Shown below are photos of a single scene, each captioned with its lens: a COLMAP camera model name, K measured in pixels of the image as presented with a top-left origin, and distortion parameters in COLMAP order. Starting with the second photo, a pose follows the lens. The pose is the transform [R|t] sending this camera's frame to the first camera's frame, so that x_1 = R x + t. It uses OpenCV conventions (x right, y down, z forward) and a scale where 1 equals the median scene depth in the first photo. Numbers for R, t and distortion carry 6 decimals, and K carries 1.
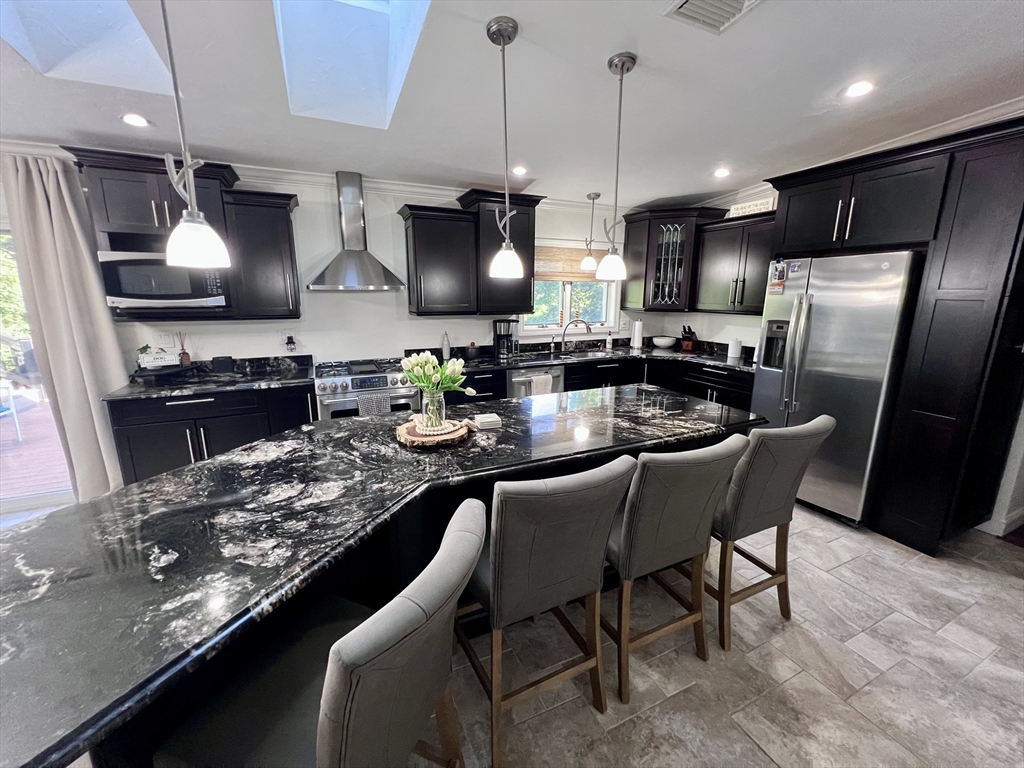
lens RADIAL K [[411.1, 0, 507.3], [0, 411.1, 382.8], [0, 0, 1]] dist [0.009252, 0.000084]
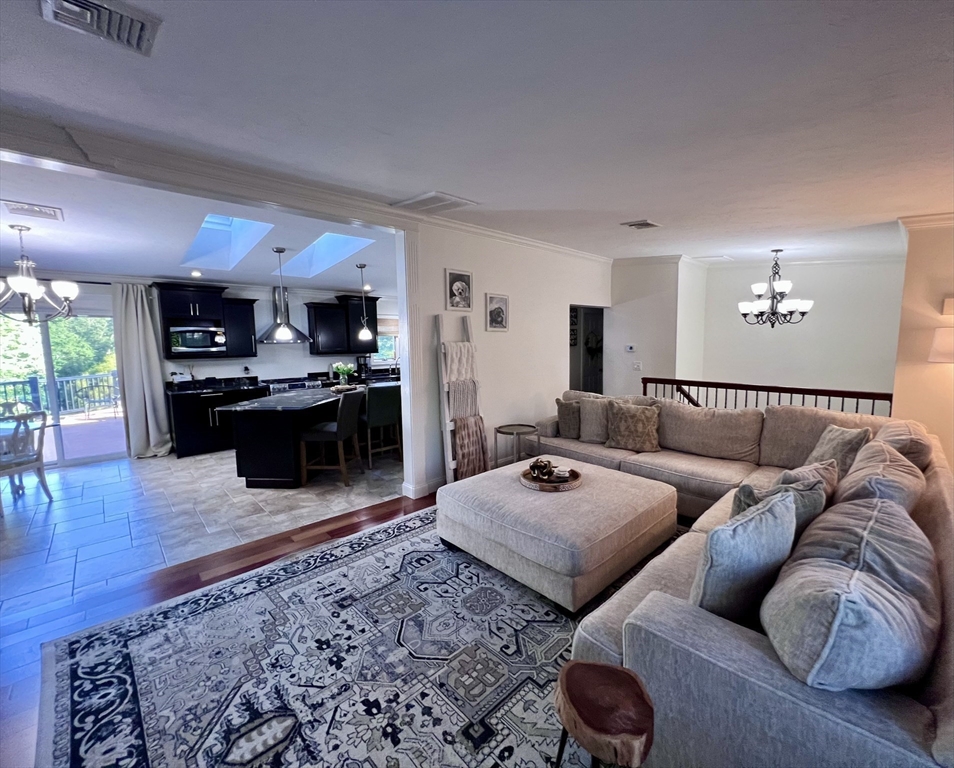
lens RADIAL K [[408.1, 0, 509.3], [0, 408.1, 382.4], [0, 0, 1]] dist [0.005080, -0.001588]
pose [[0.936677, -0.047041, 0.347021, -0.038687], [0.086221, 0.991411, -0.098335, 0.247181], [-0.339415, 0.122029, 0.932688, -1.160694]]
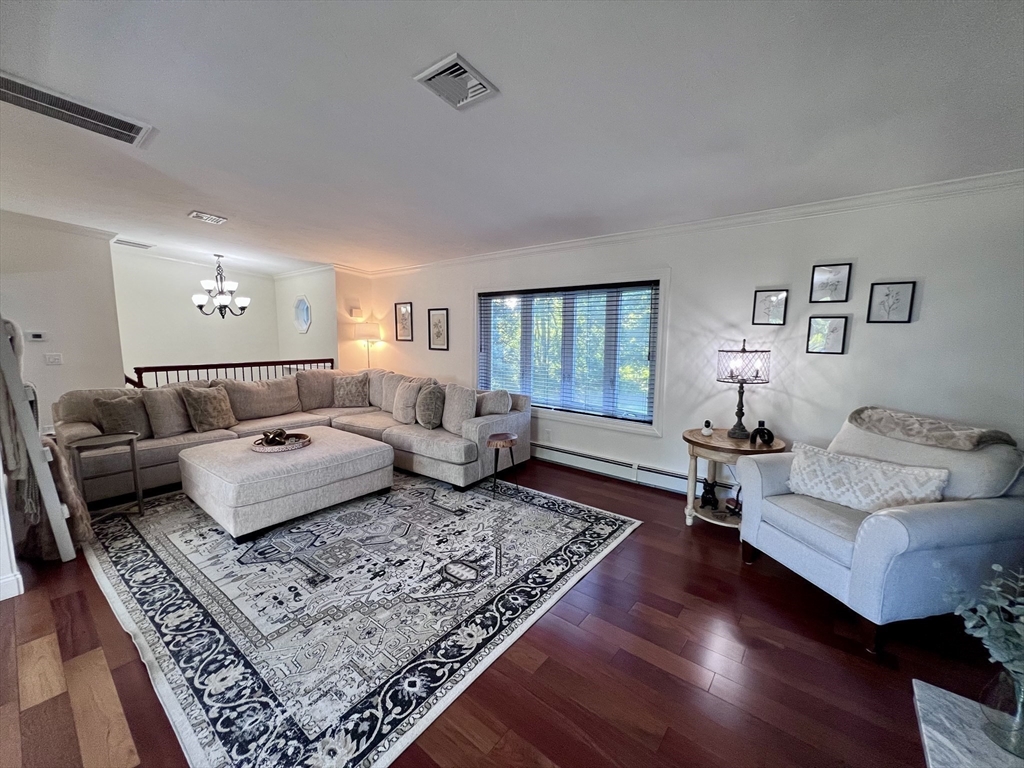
lens RADIAL K [[410.2, 0, 501.8], [0, 410.2, 372.7], [0, 0, 1]] dist [-0.005019, 0.000347]
pose [[-0.433229, -0.090813, 0.896697, -0.797061], [0.187298, 0.964119, 0.188132, 0.115683], [-0.881608, 0.249453, -0.400675, -0.457368]]
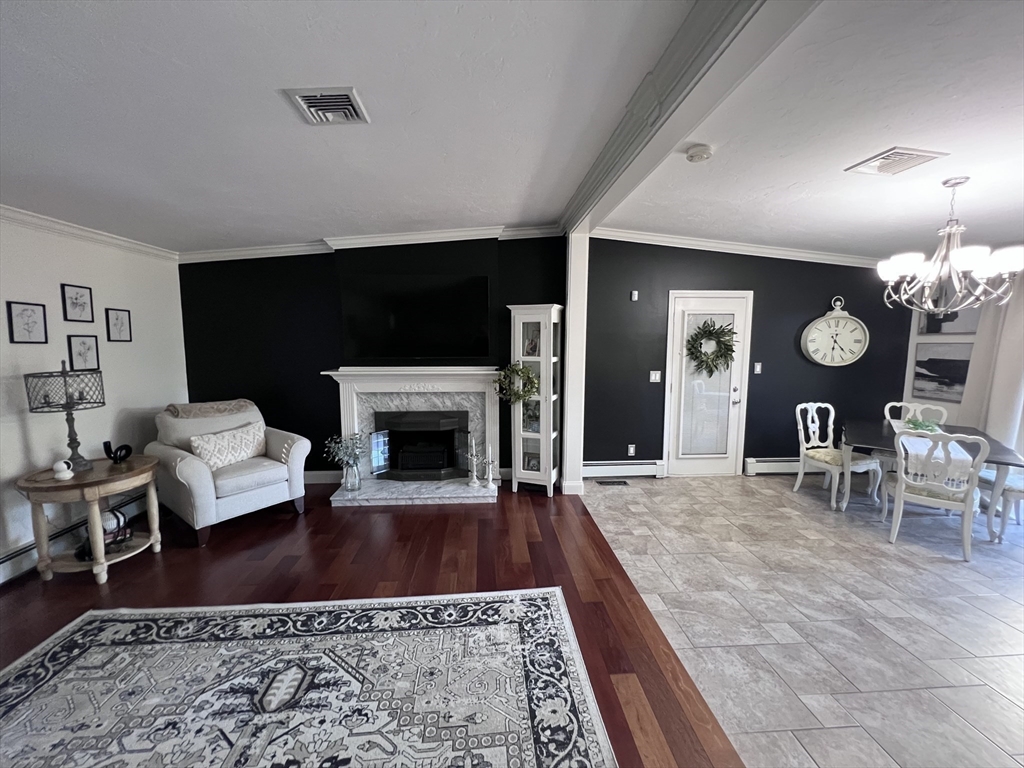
lens RADIAL K [[410.2, 0, 518.4], [0, 410.2, 375.6], [0, 0, 1]] dist [-0.005019, 0.000347]
pose [[-0.344846, 0.082337, -0.935041, 0.198245], [-0.205256, 0.965423, 0.160712, 0.036364], [0.915943, 0.247343, -0.316022, -0.250778]]
